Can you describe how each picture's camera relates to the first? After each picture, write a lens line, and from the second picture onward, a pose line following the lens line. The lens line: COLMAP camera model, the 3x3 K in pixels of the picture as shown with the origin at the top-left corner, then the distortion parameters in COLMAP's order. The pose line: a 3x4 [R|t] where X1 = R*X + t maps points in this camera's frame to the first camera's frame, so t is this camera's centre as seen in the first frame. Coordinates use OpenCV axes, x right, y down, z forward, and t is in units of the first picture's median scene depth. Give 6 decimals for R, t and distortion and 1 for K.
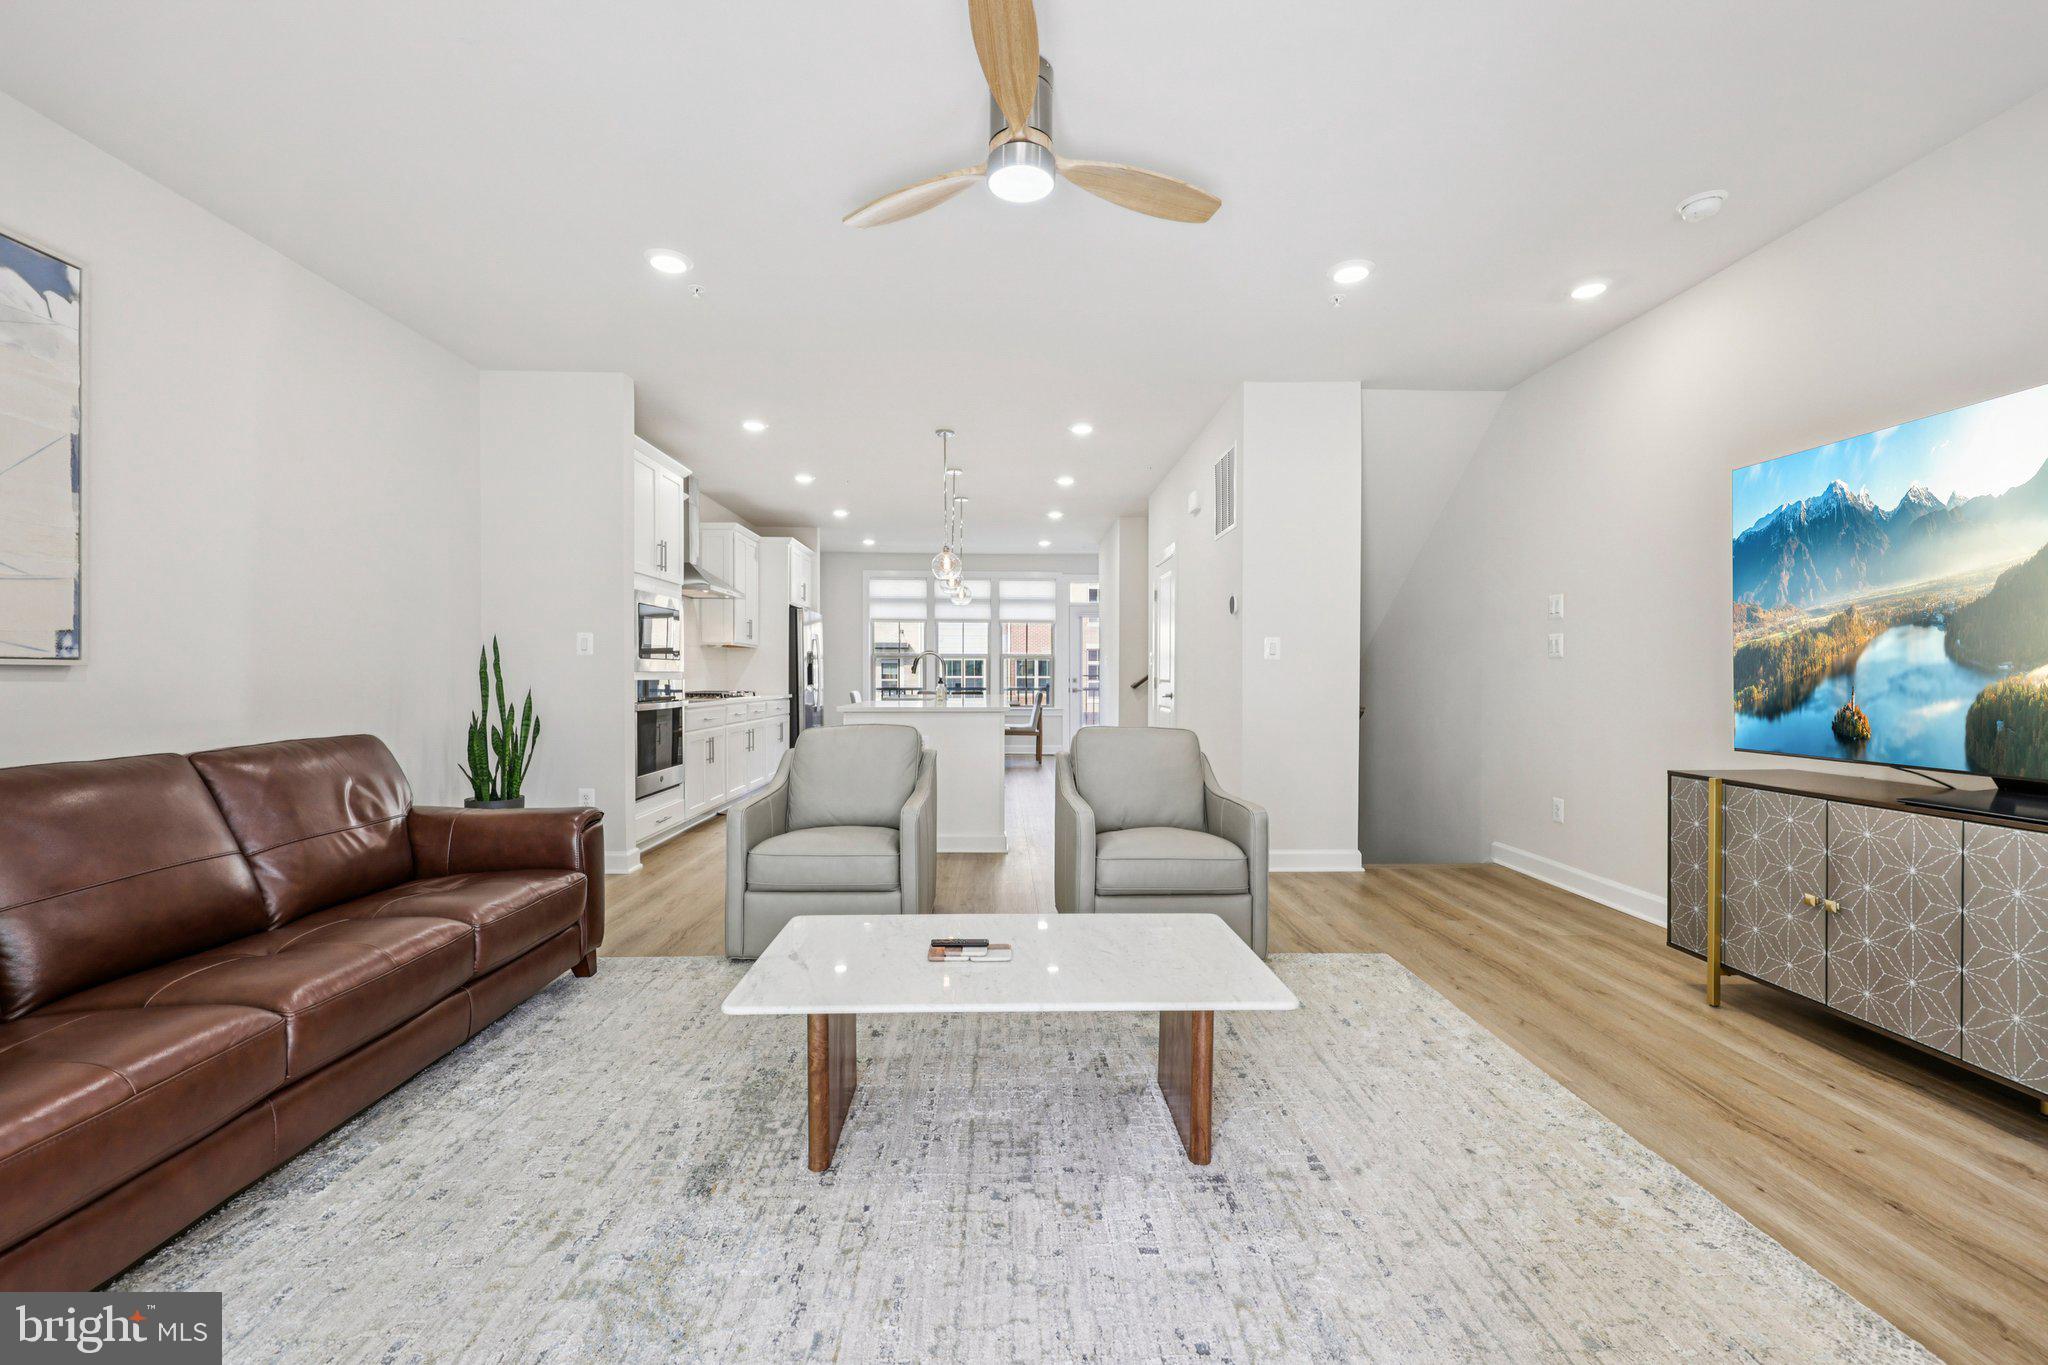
lens RADIAL K [[818.8, 0, 1026.8], [0, 818.8, 688.1], [0, 0, 1]] dist [-0.004736, 0.000055]
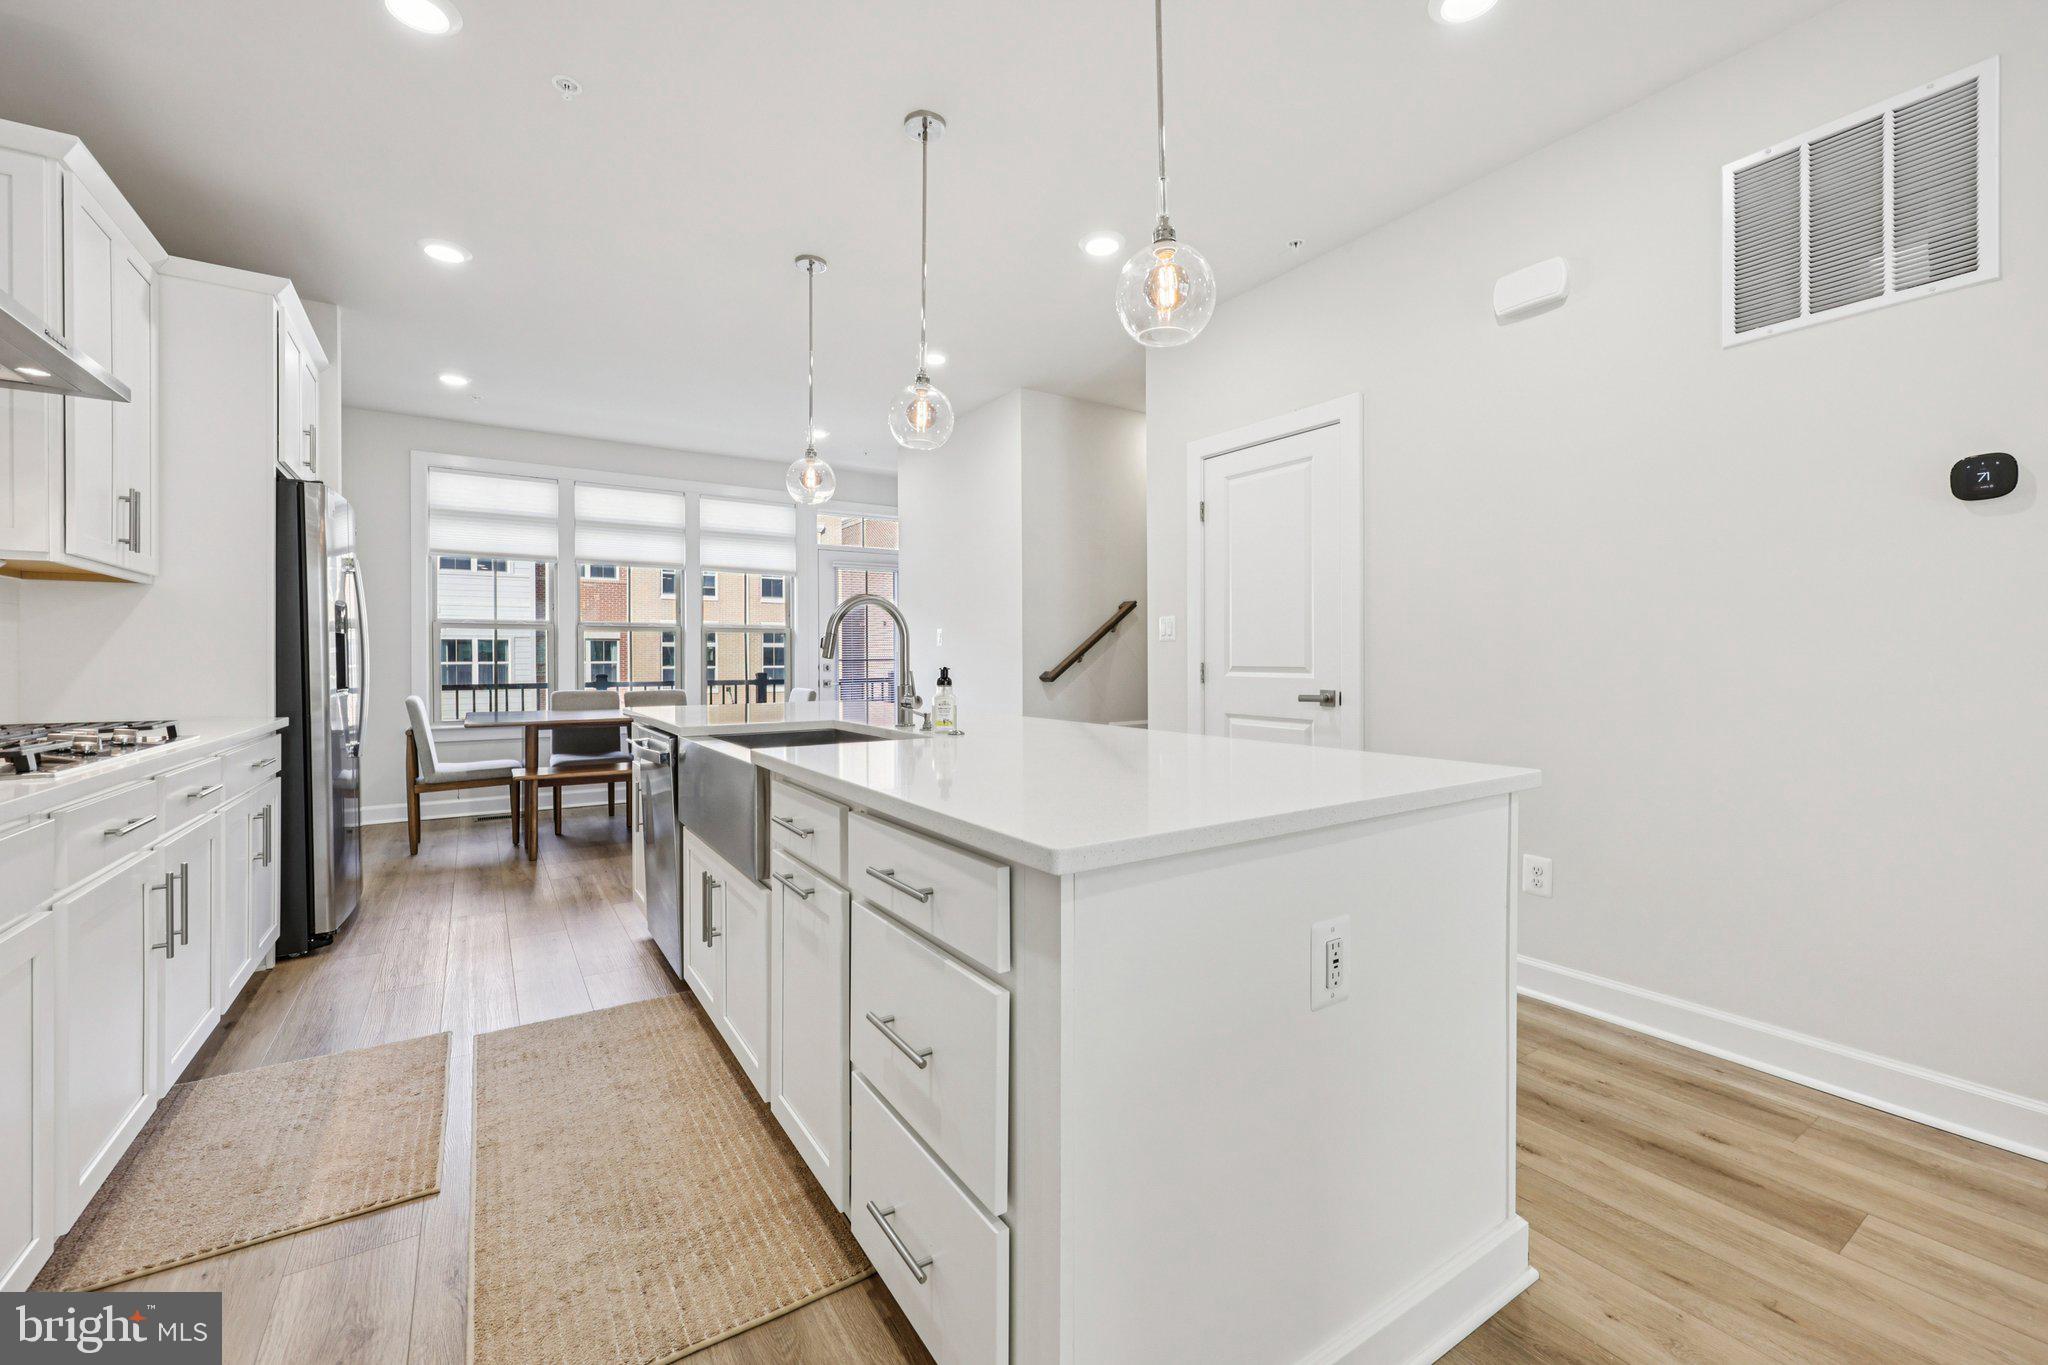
lens RADIAL K [[830.0, 0, 1026.2], [0, 830.0, 665.2], [0, 0, 1]] dist [-0.001459, 0.000005]
pose [[0.851860, -0.010212, 0.523670, -0.417720], [0.014366, 0.999889, -0.003870, -0.019448], [-0.523573, 0.010819, 0.851912, 1.076788]]
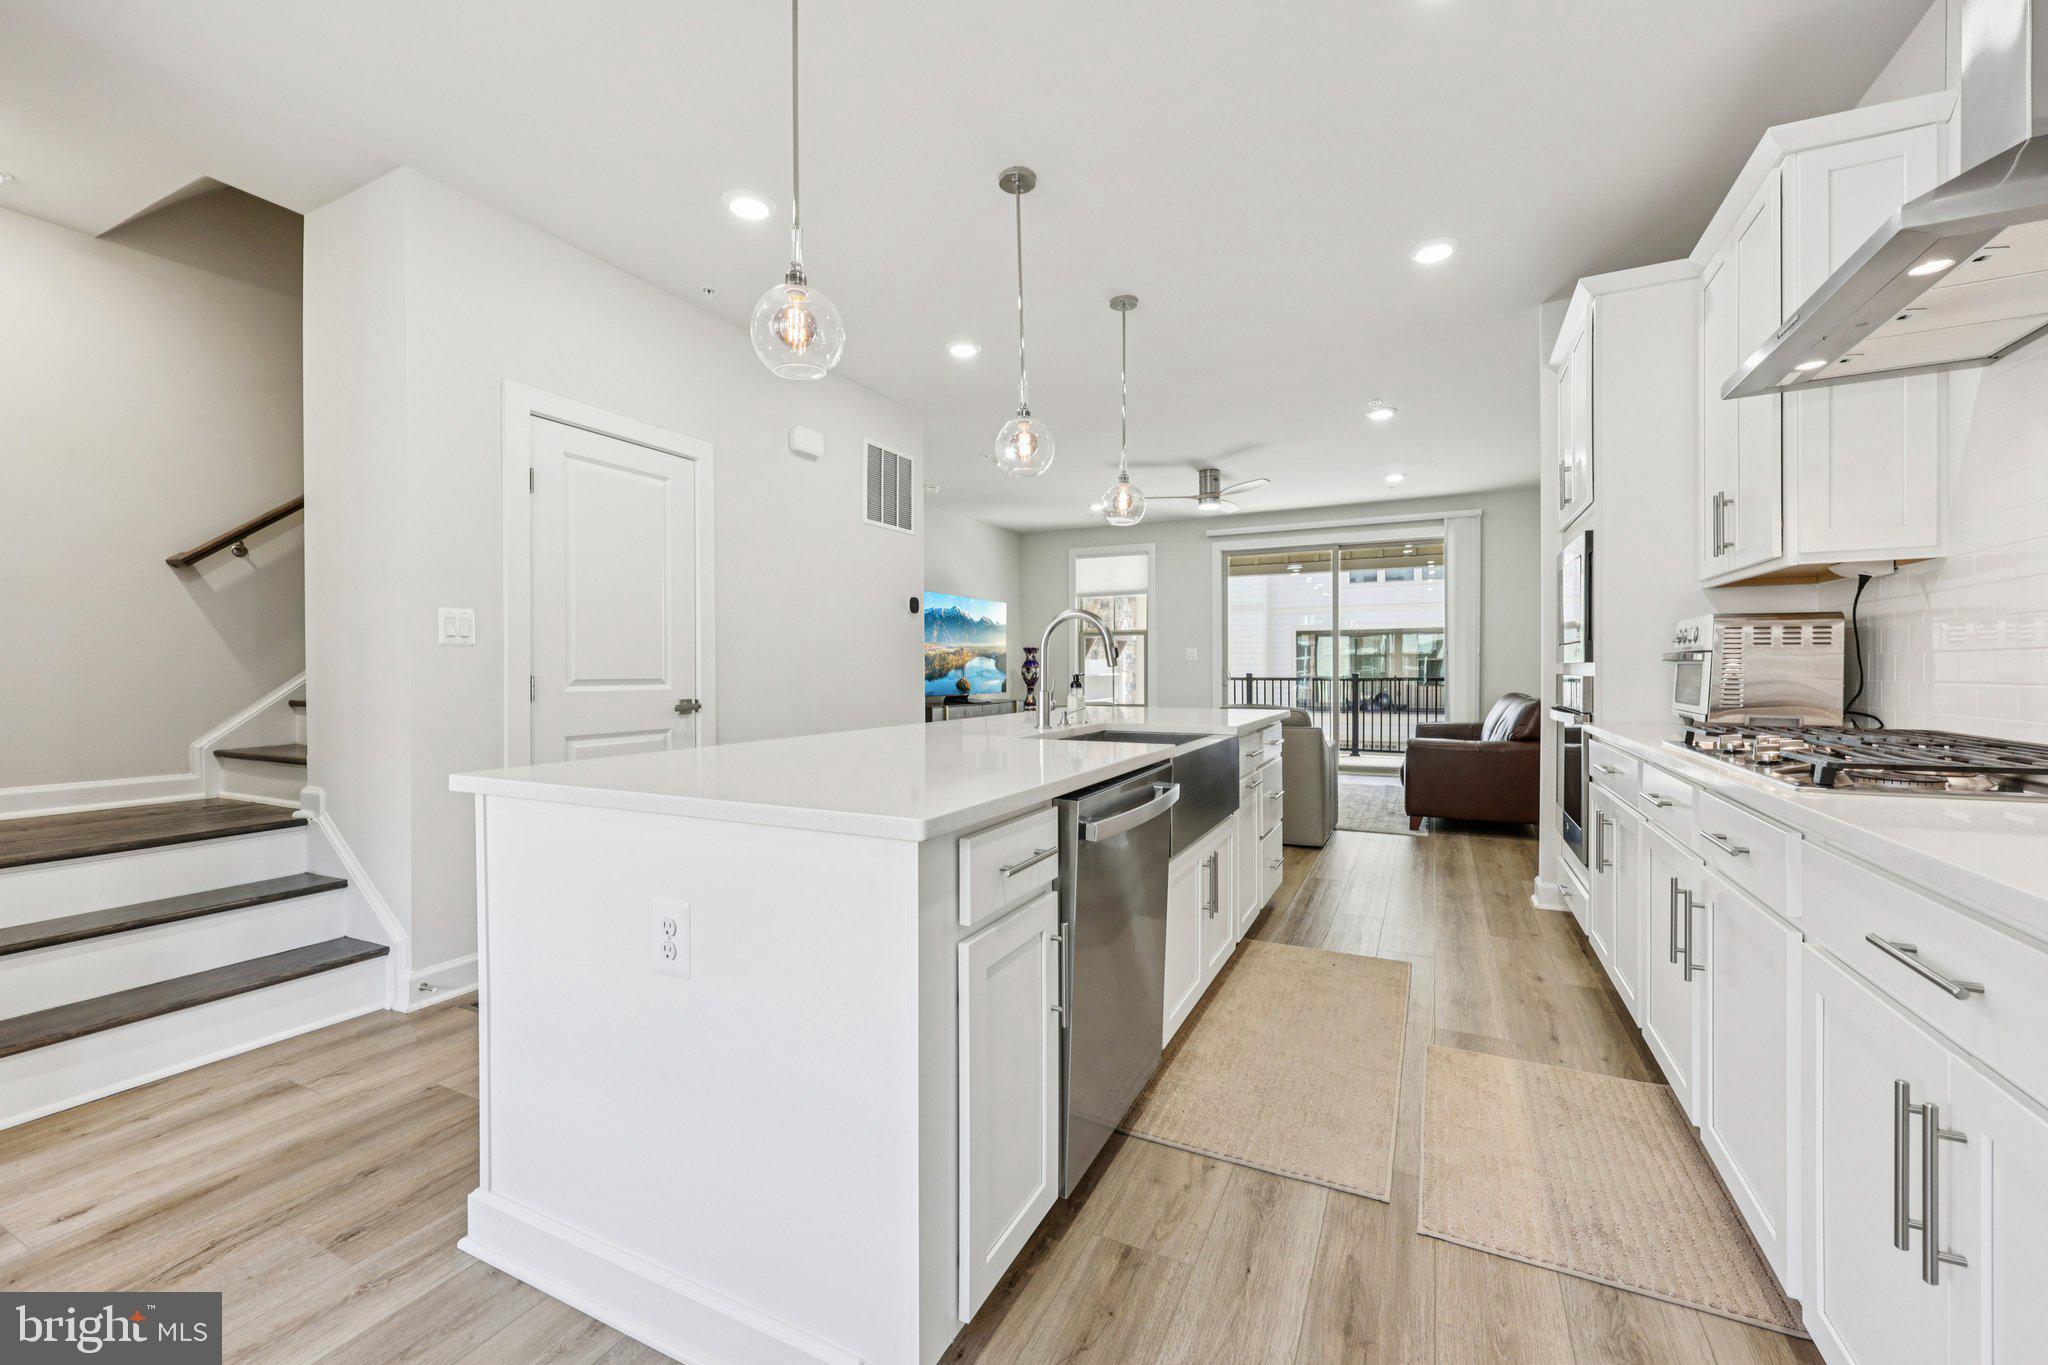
lens RADIAL K [[824.6, 0, 1023.7], [0, 824.6, 675.8], [0, 0, 1]] dist [-0.001166, 0.000299]
pose [[-0.878462, -0.002777, 0.477805, -0.486728], [0.009337, 0.999692, 0.022976, -0.036864], [-0.477721, 0.024645, -0.878166, 2.286929]]
